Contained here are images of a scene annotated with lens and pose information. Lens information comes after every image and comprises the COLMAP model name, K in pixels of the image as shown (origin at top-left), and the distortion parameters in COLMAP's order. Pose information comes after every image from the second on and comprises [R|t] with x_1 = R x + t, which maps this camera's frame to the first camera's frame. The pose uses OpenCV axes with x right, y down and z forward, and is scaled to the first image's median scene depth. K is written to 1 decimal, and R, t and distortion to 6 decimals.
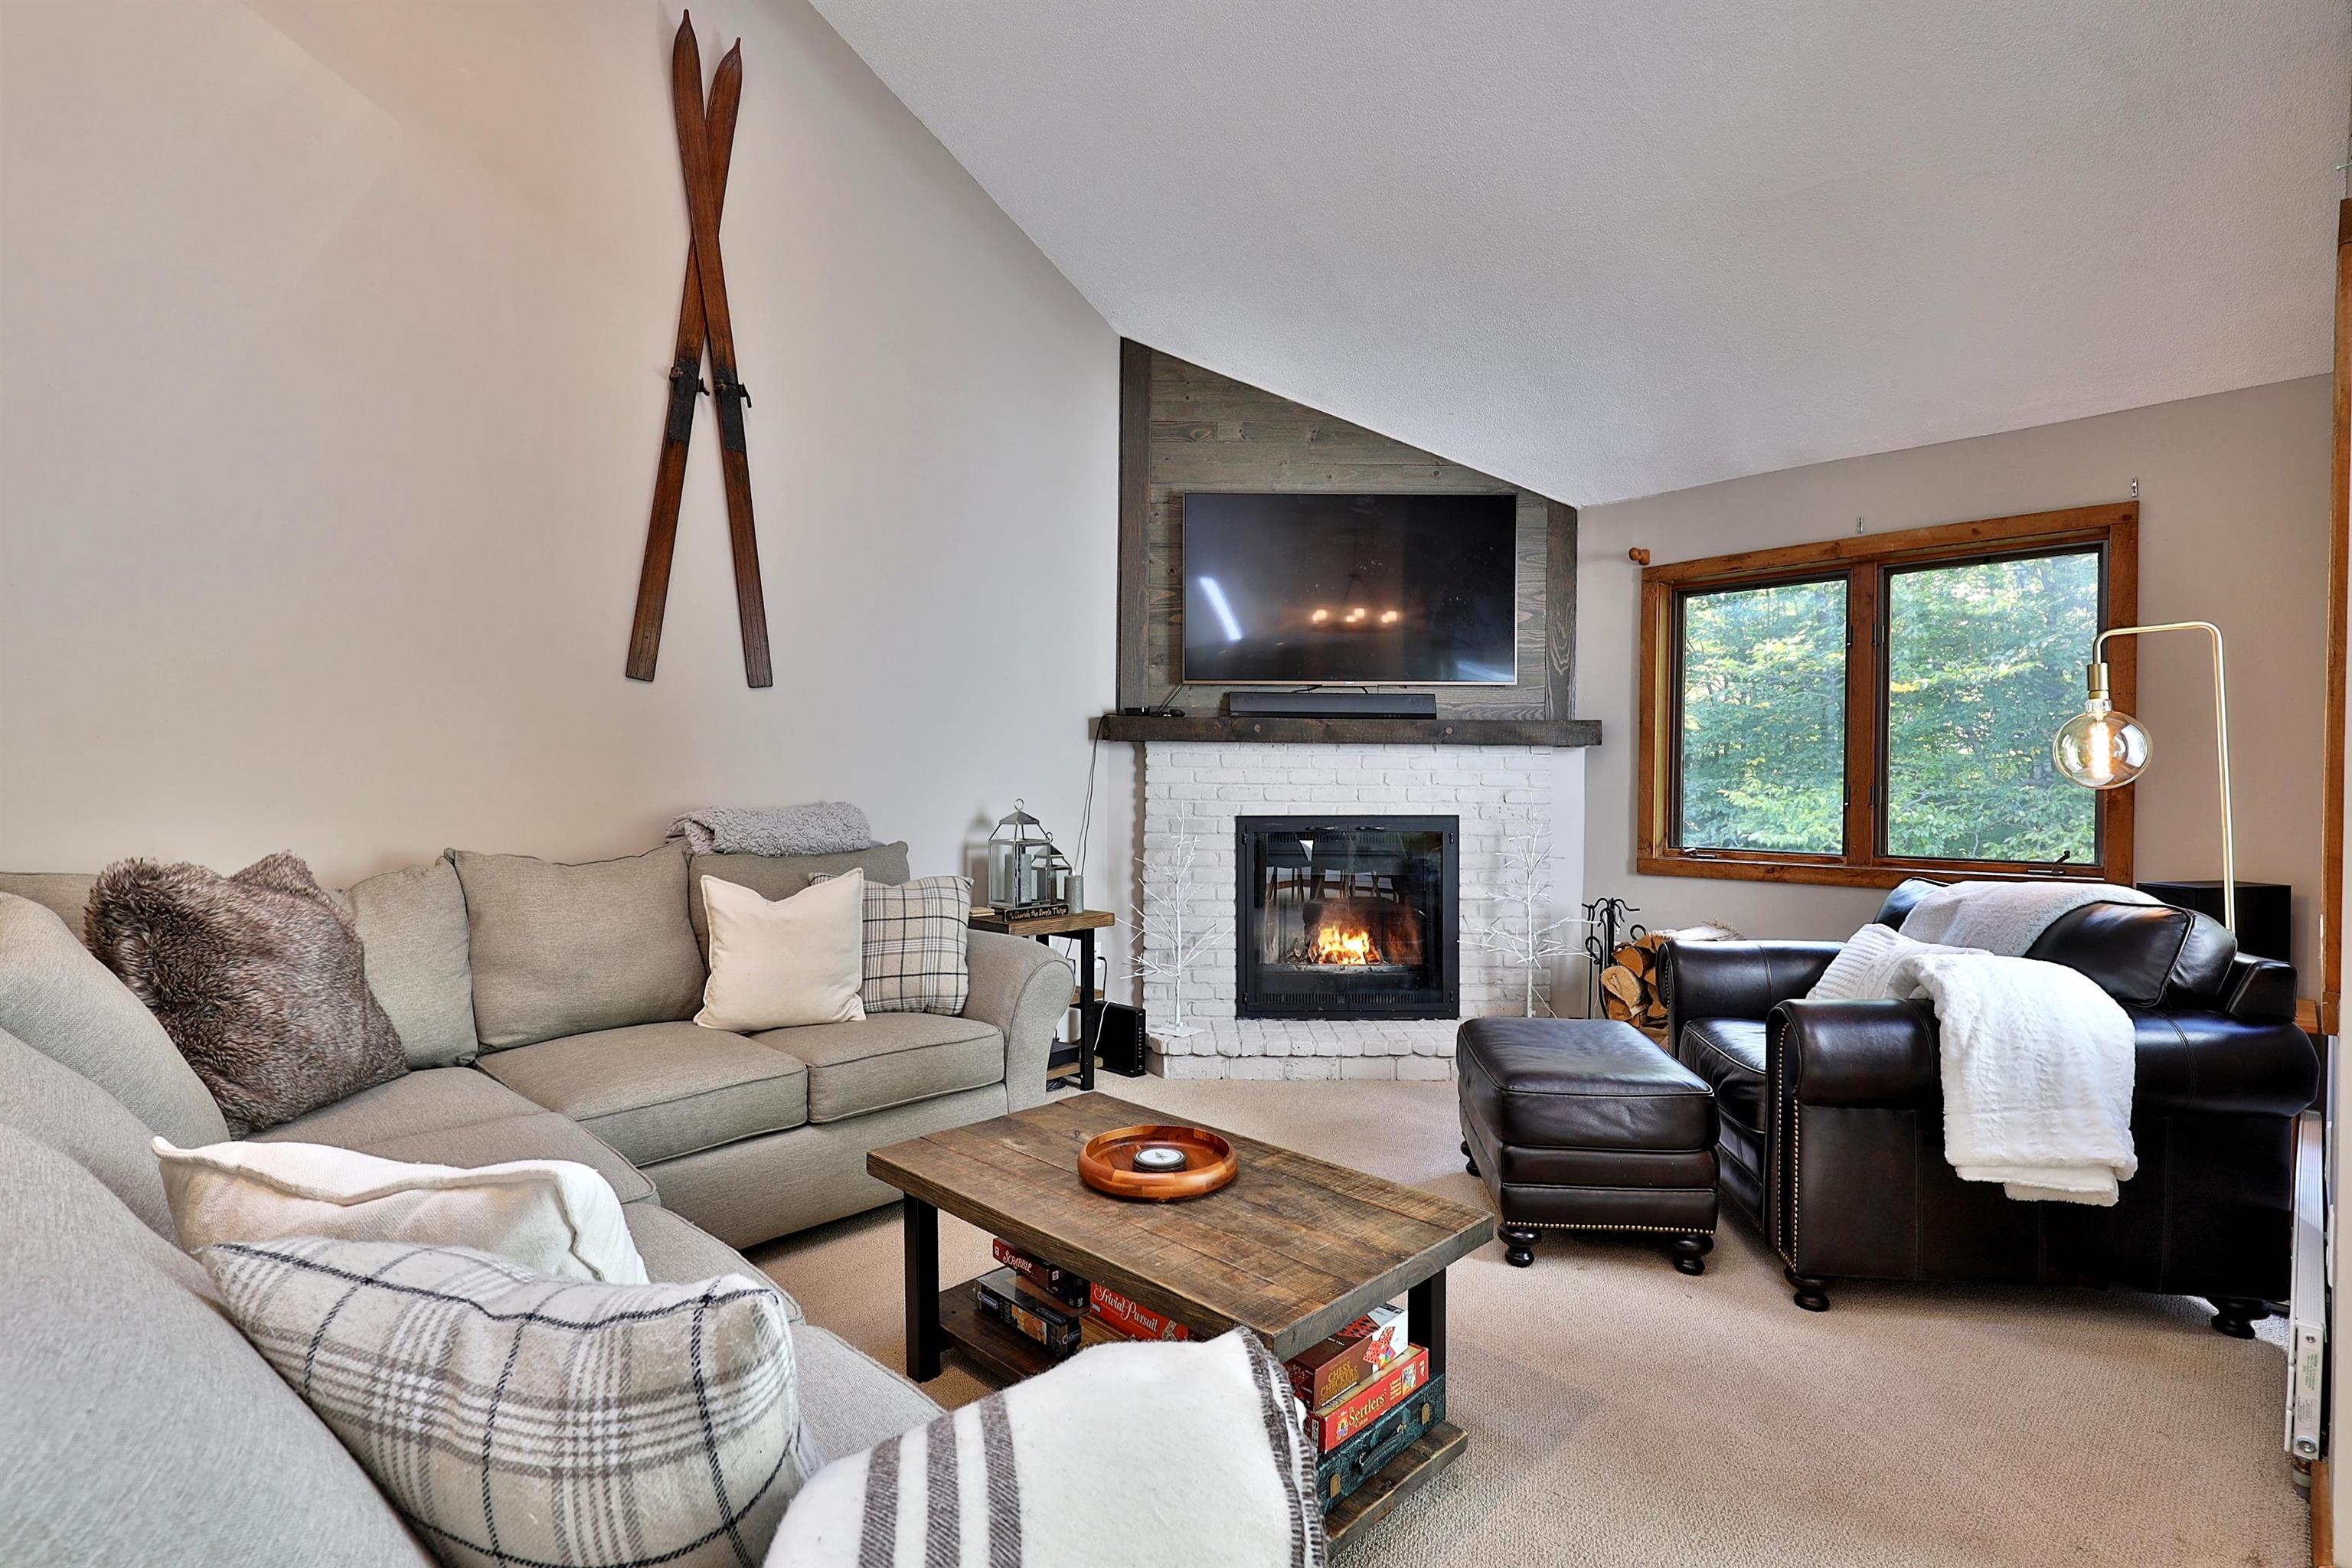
lens RADIAL K [[1112.7, 0, 1179.3], [0, 1112.7, 791.0], [0, 0, 1]] dist [0.001216, -0.000121]
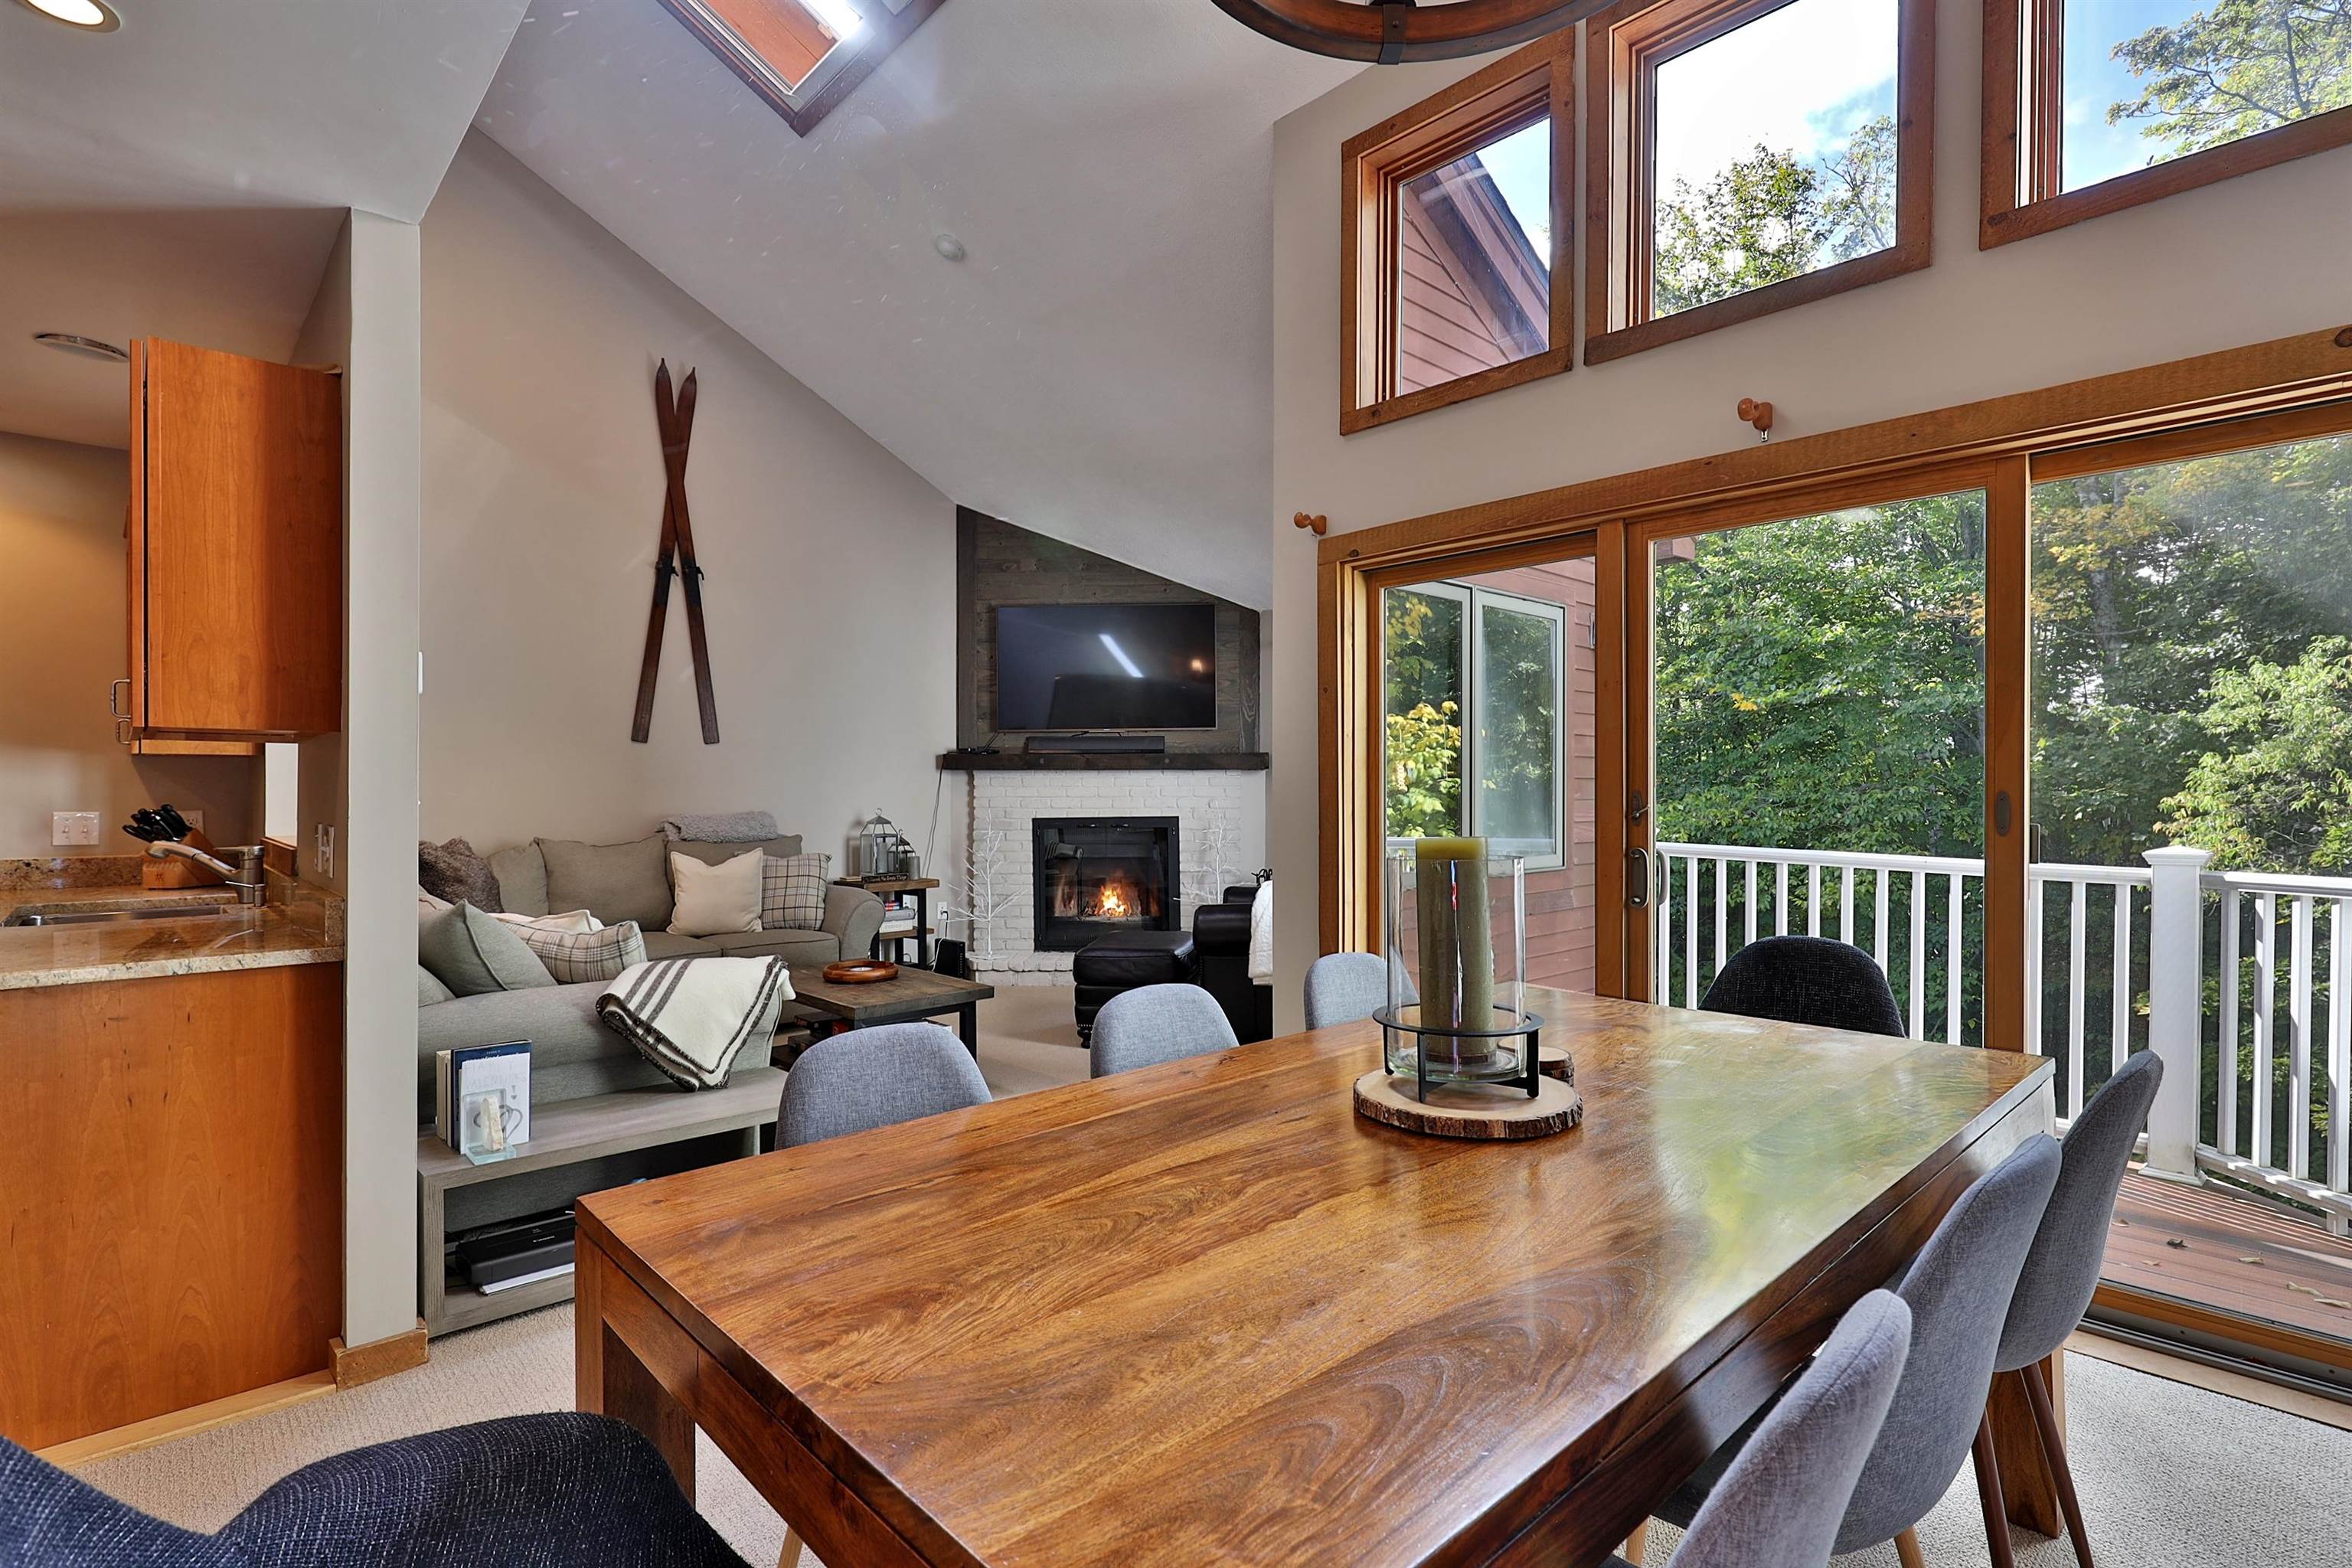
lens RADIAL K [[1112.1, 0, 1175.9], [0, 1112.1, 794.8], [0, 0, 1]] dist [0.000902, -0.000488]
pose [[0.999354, -0.010584, -0.034337, 0.310804], [0.010371, 0.999926, -0.006382, 0.002255], [0.034402, 0.006021, 0.999390, -0.534723]]
